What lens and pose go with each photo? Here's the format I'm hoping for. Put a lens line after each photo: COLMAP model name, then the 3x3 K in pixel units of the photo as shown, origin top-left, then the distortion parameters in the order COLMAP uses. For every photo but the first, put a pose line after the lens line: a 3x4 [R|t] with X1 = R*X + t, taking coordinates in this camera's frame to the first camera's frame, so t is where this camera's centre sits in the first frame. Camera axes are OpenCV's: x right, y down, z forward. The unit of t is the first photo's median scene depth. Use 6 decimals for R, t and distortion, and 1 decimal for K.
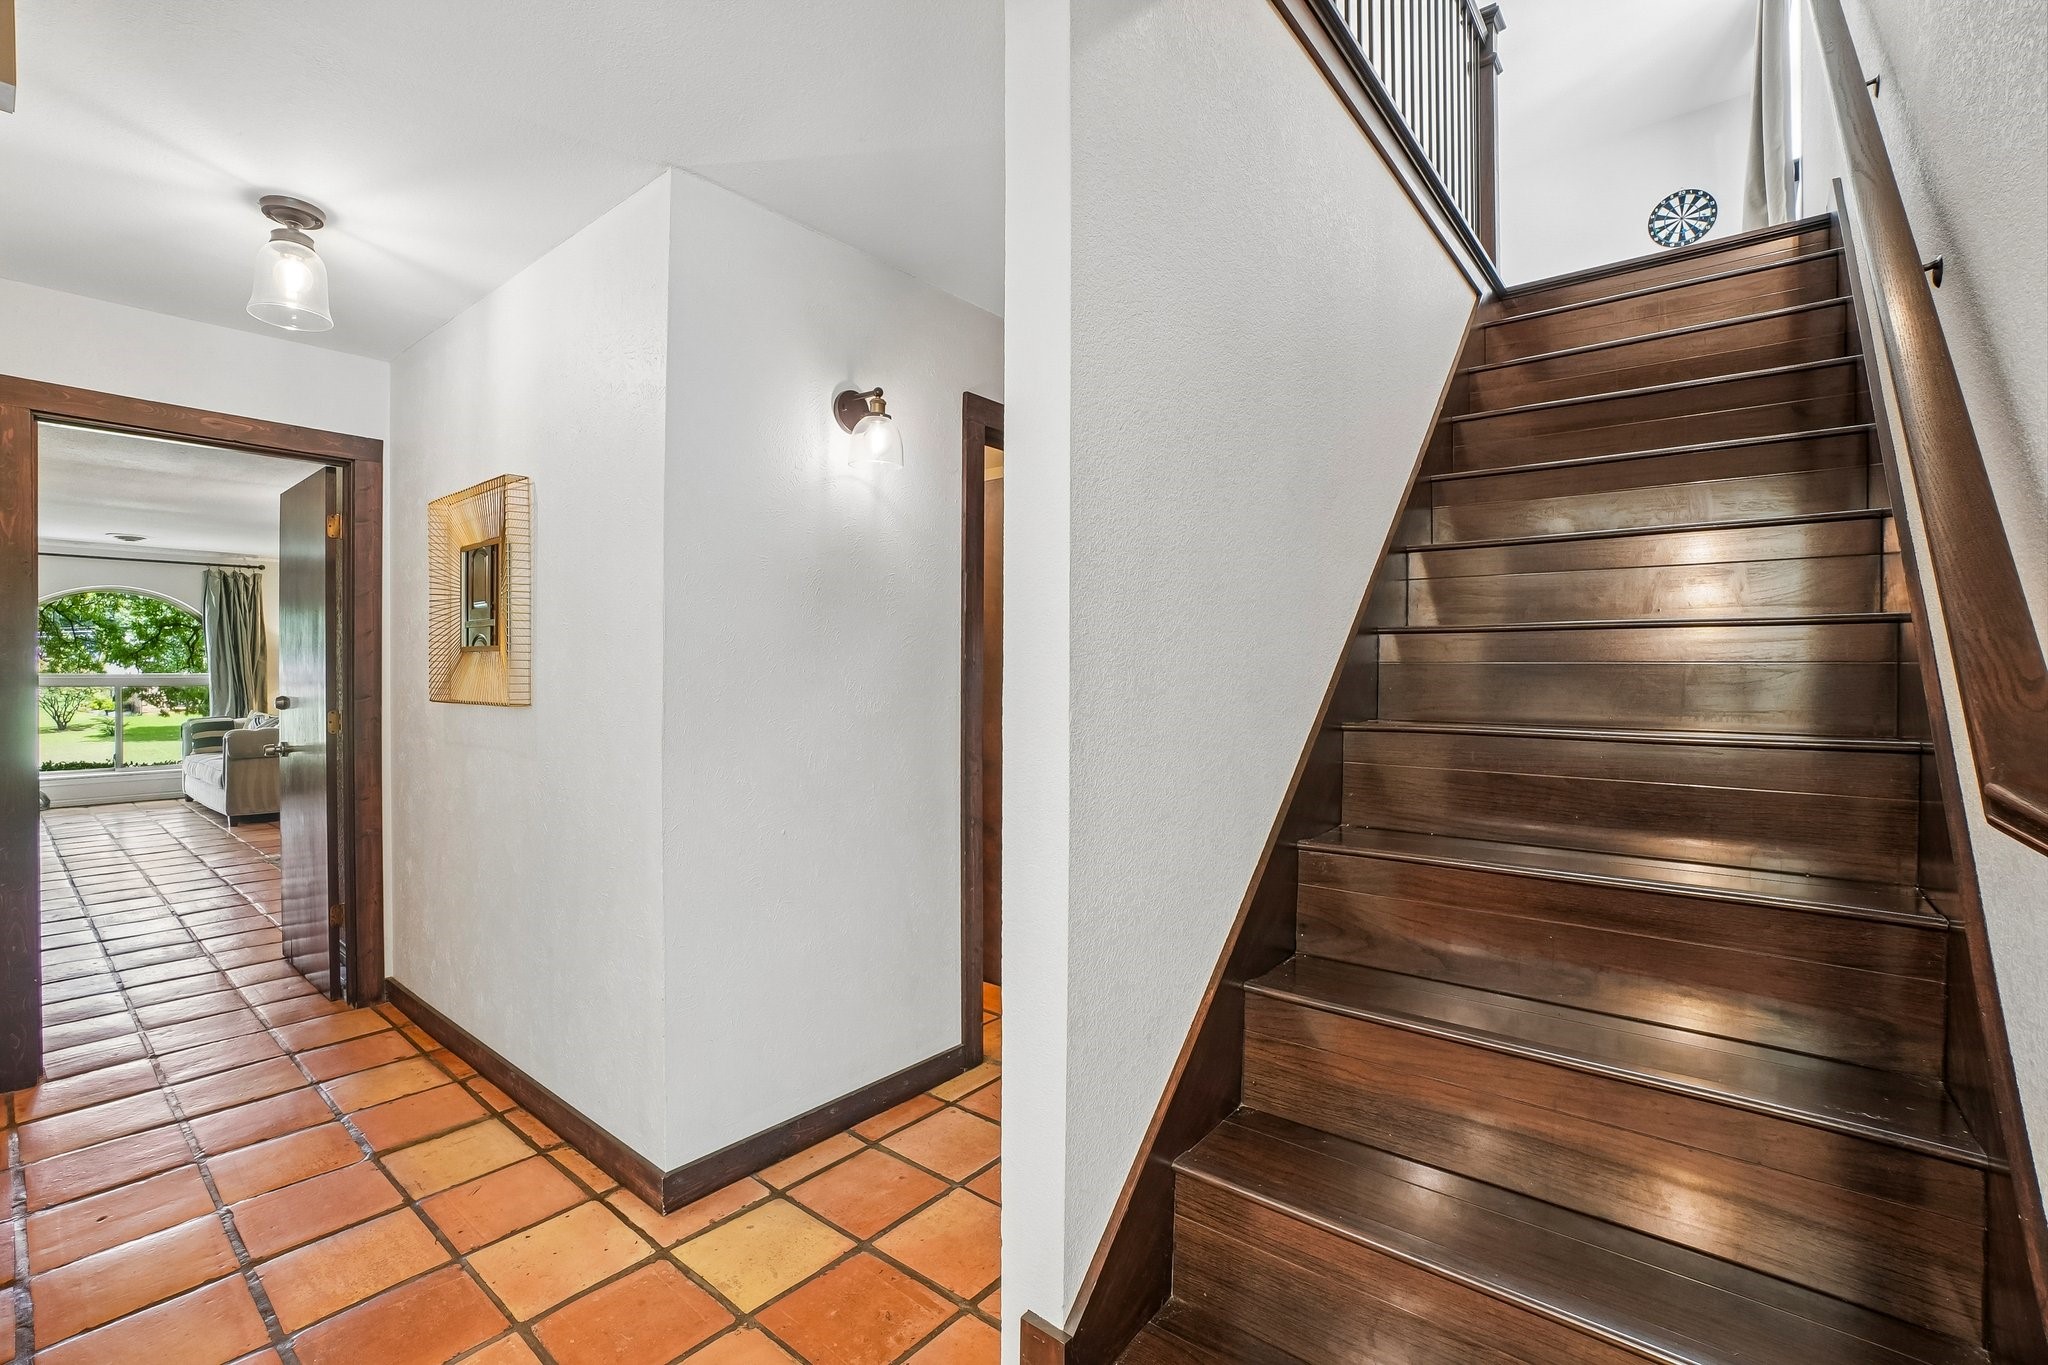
lens RADIAL K [[898.2, 0, 1021.6], [0, 898.2, 687.7], [0, 0, 1]] dist [-0.001777, 0.000517]
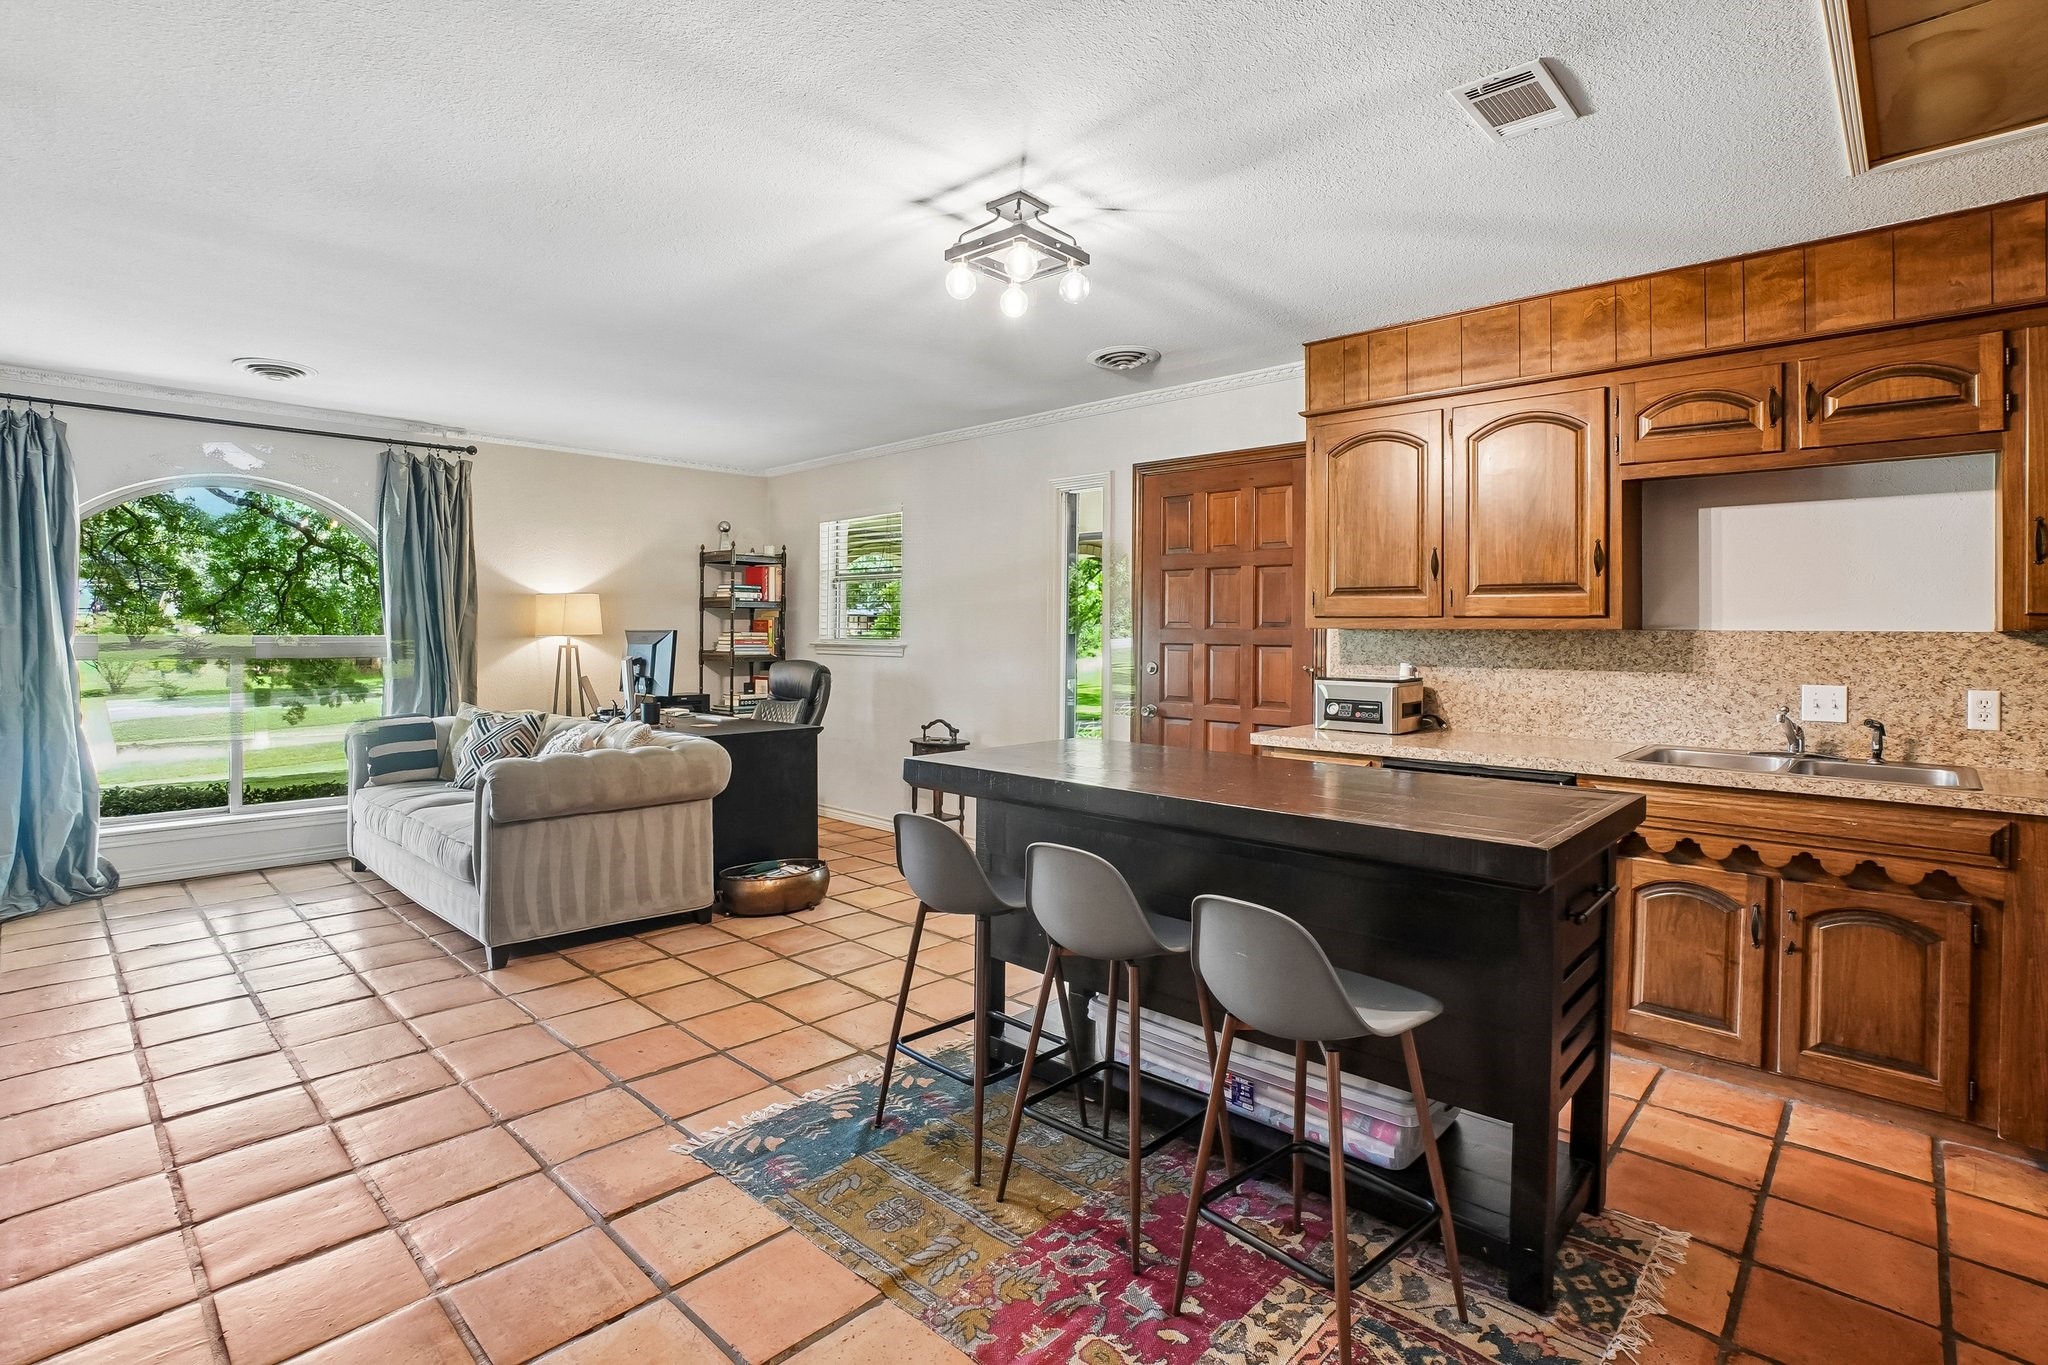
lens RADIAL K [[960.3, 0, 1030.5], [0, 960.3, 629.5], [0, 0, 1]] dist [0.001445, -0.000004]
pose [[0.998314, -0.006365, -0.057691, -0.465179], [0.005813, 0.999936, -0.009727, -0.012122], [0.057750, 0.009375, 0.998287, 0.418864]]
